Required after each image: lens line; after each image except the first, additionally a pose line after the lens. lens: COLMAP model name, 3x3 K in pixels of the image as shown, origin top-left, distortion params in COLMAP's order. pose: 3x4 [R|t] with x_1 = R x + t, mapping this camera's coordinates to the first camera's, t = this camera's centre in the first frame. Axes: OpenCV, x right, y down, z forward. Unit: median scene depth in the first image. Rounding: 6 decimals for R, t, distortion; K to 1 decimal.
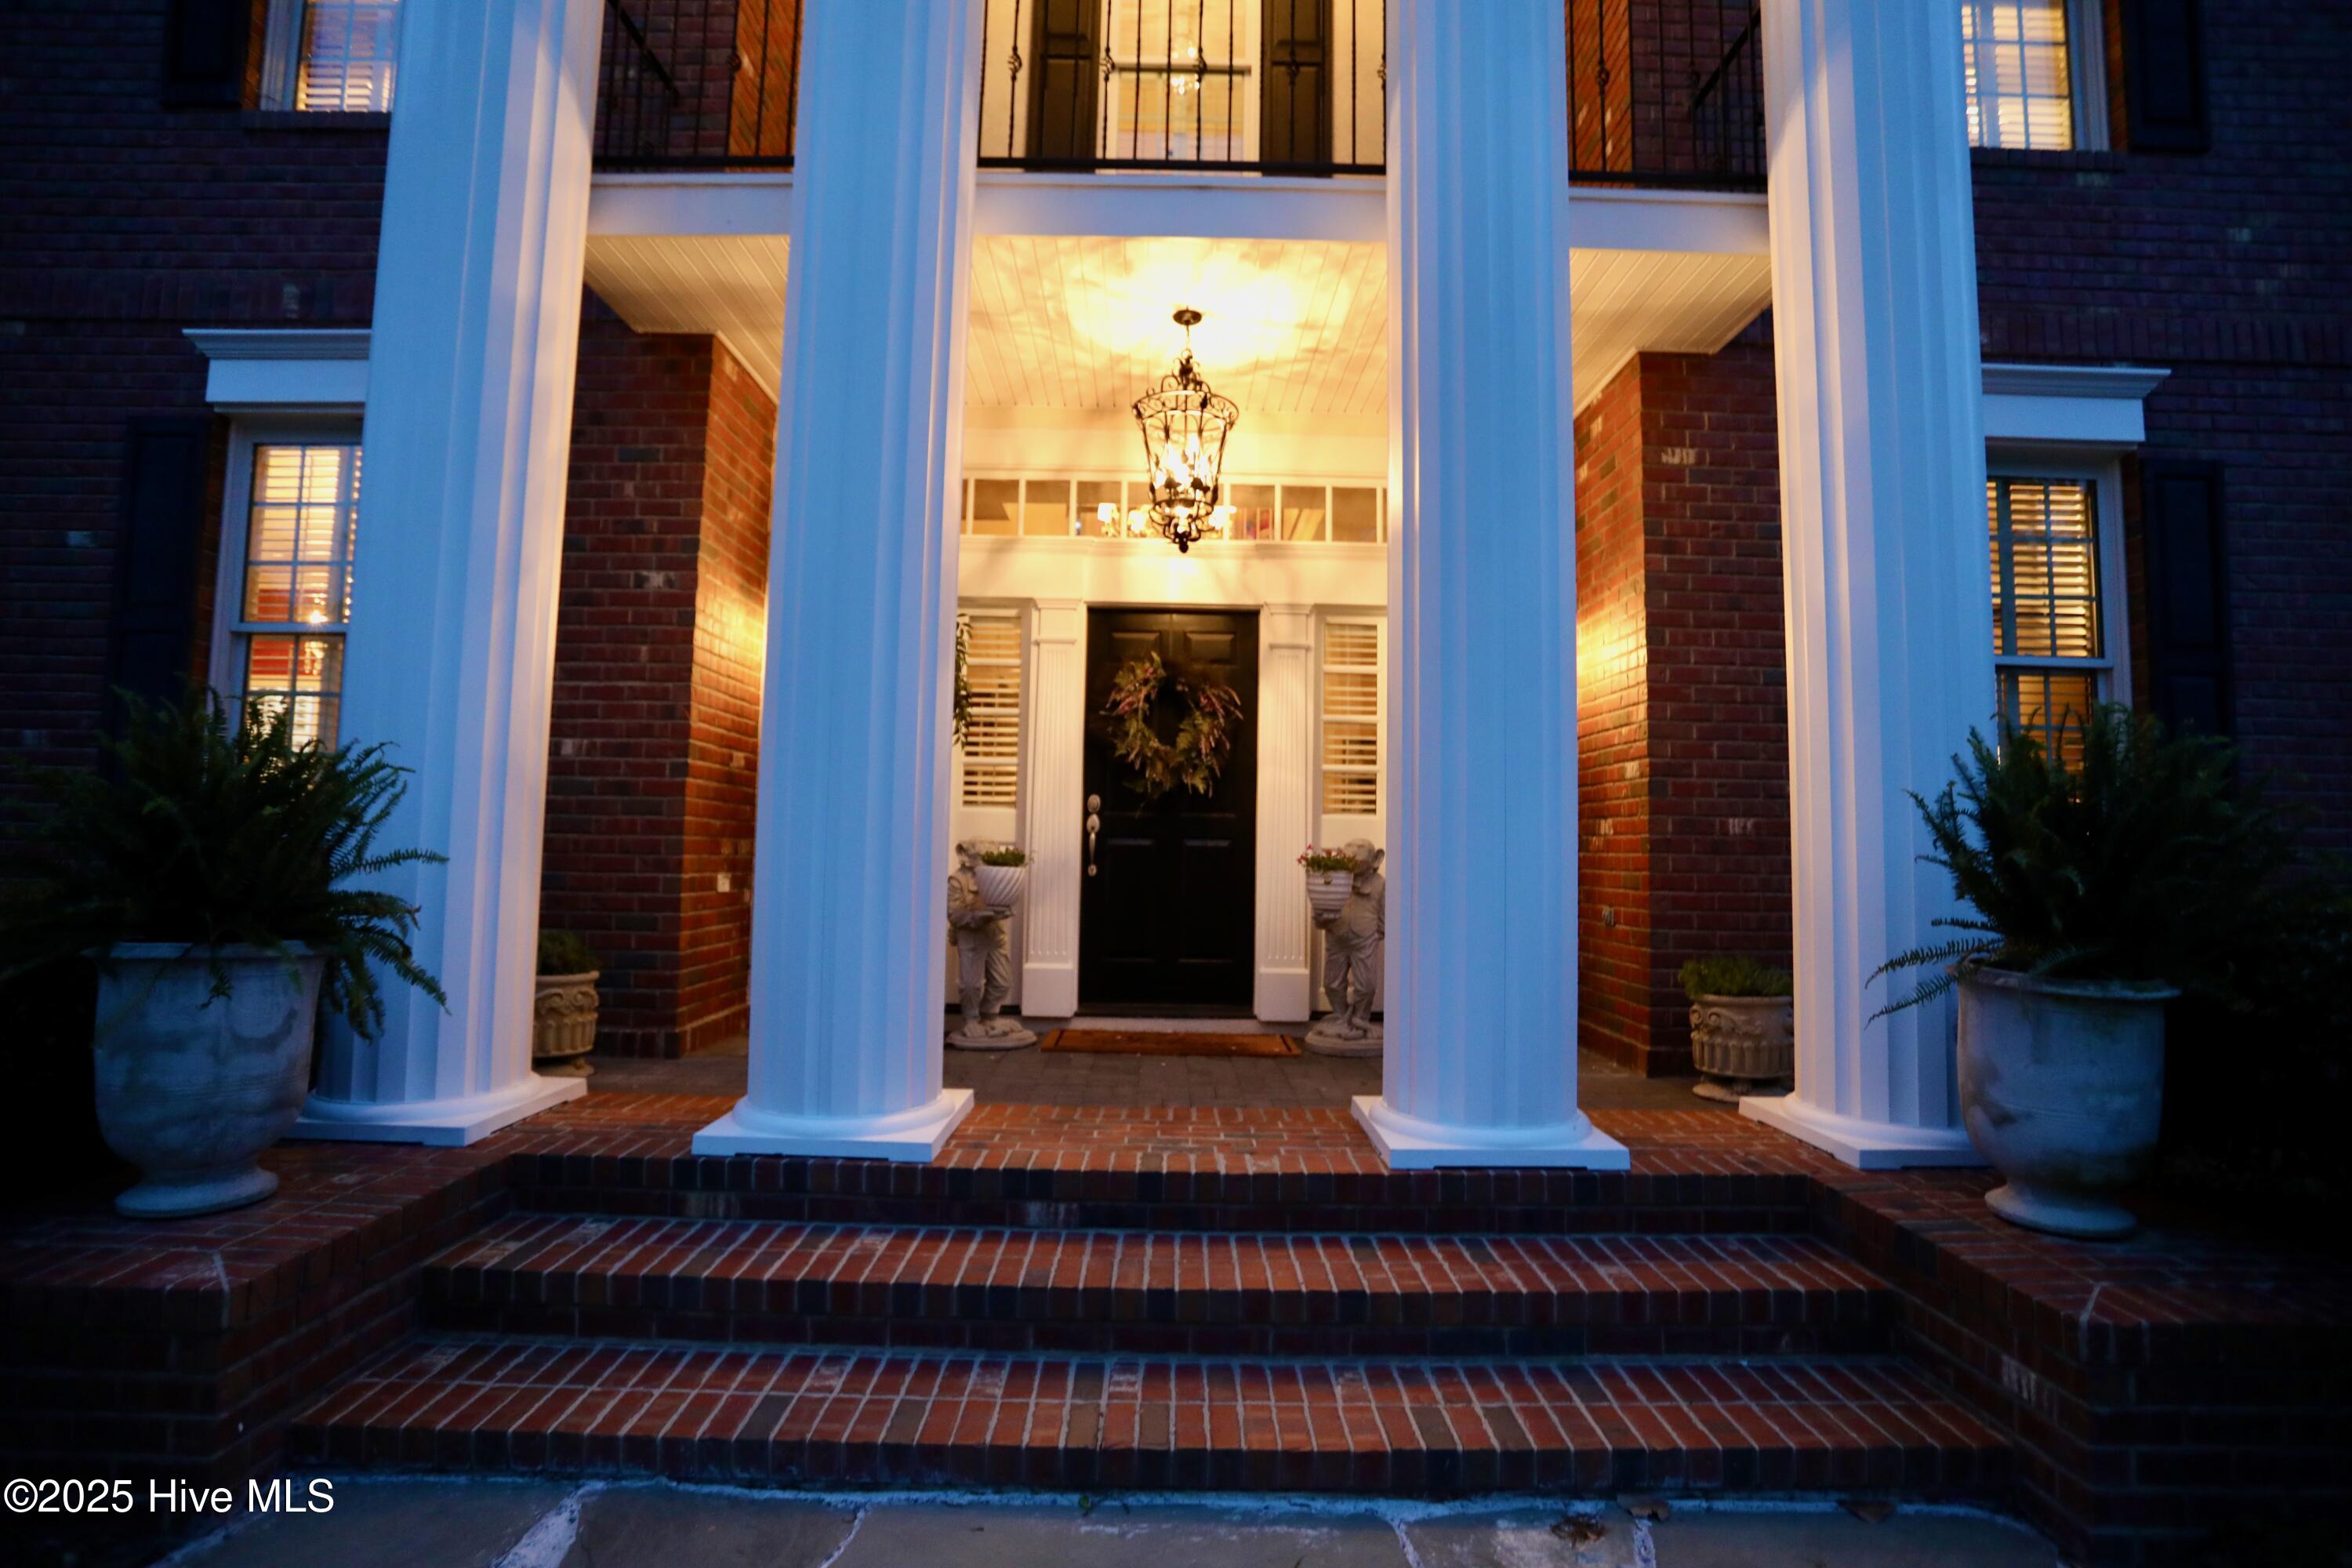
lens RADIAL K [[1134.4, 0, 1168.8], [0, 1134.4, 769.8], [0, 0, 1]] dist [-0.070349, 0.027422]
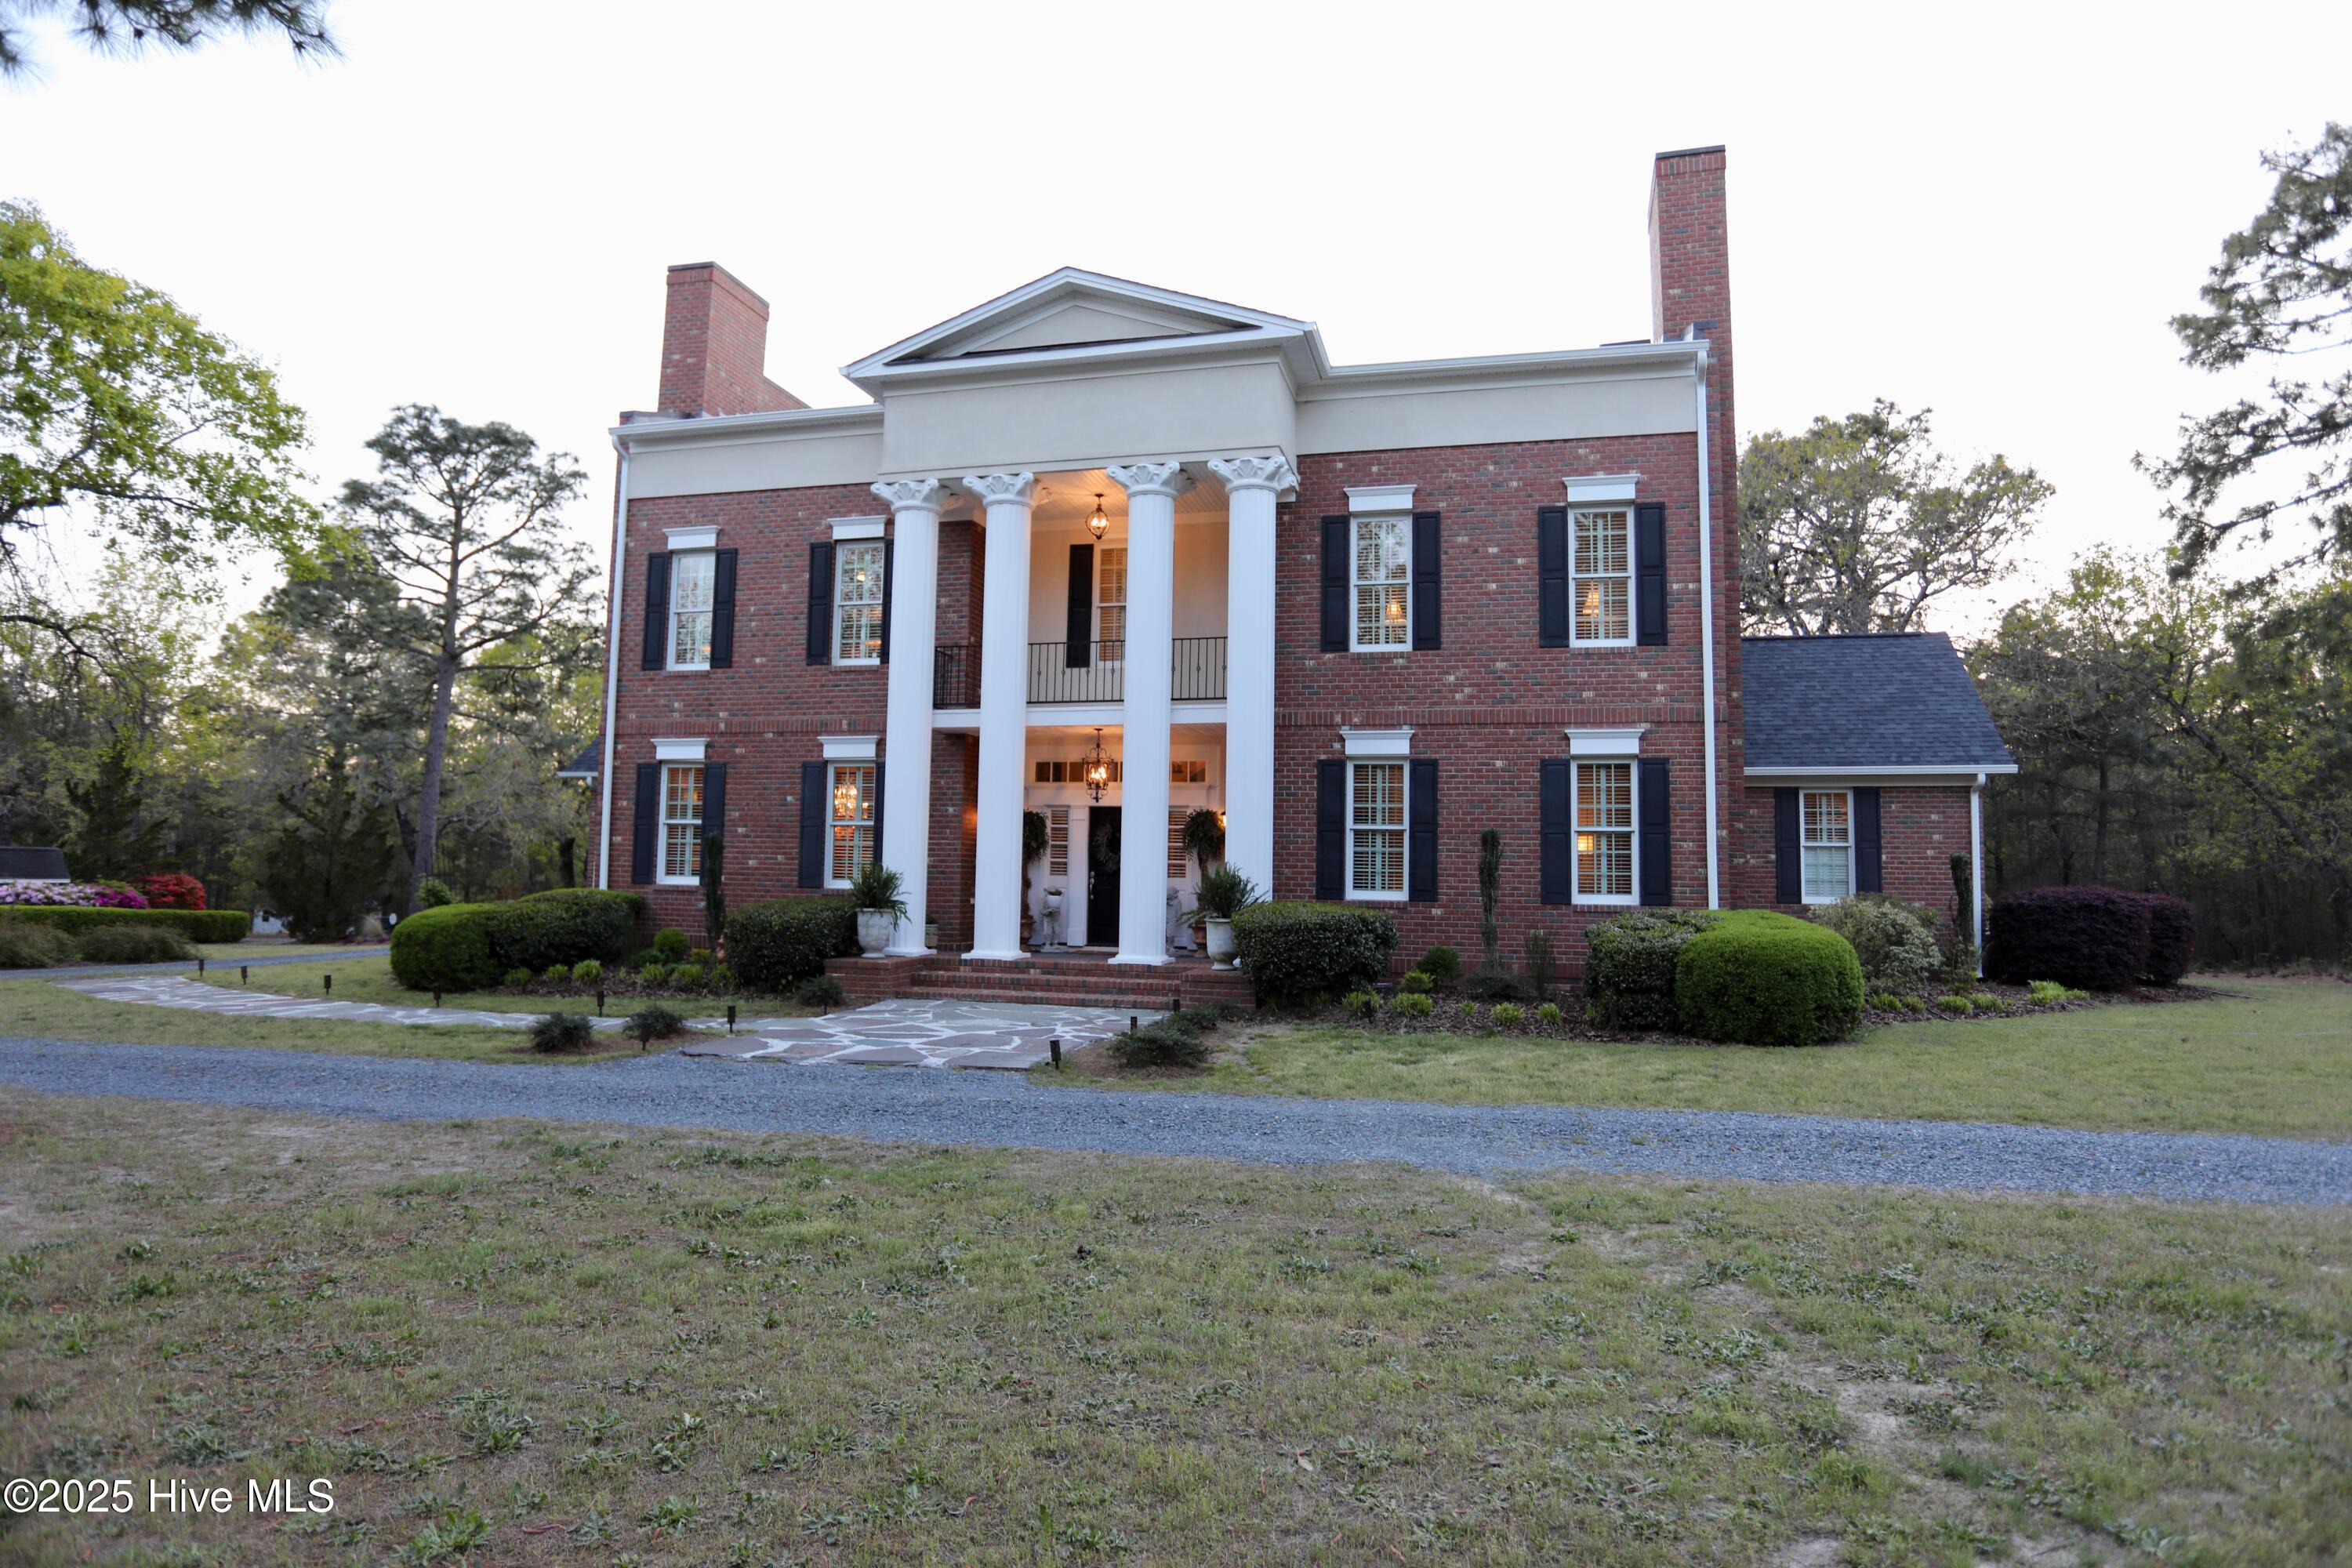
lens RADIAL K [[1336.8, 0, 1169.2], [0, 1336.8, 770.7], [0, 0, 1]] dist [-0.075136, 0.047139]
pose [[0.966002, -0.023062, -0.257503, 1.042560], [0.019654, 0.999682, -0.015800, -0.183251], [0.257786, 0.010202, 0.966148, -2.331078]]
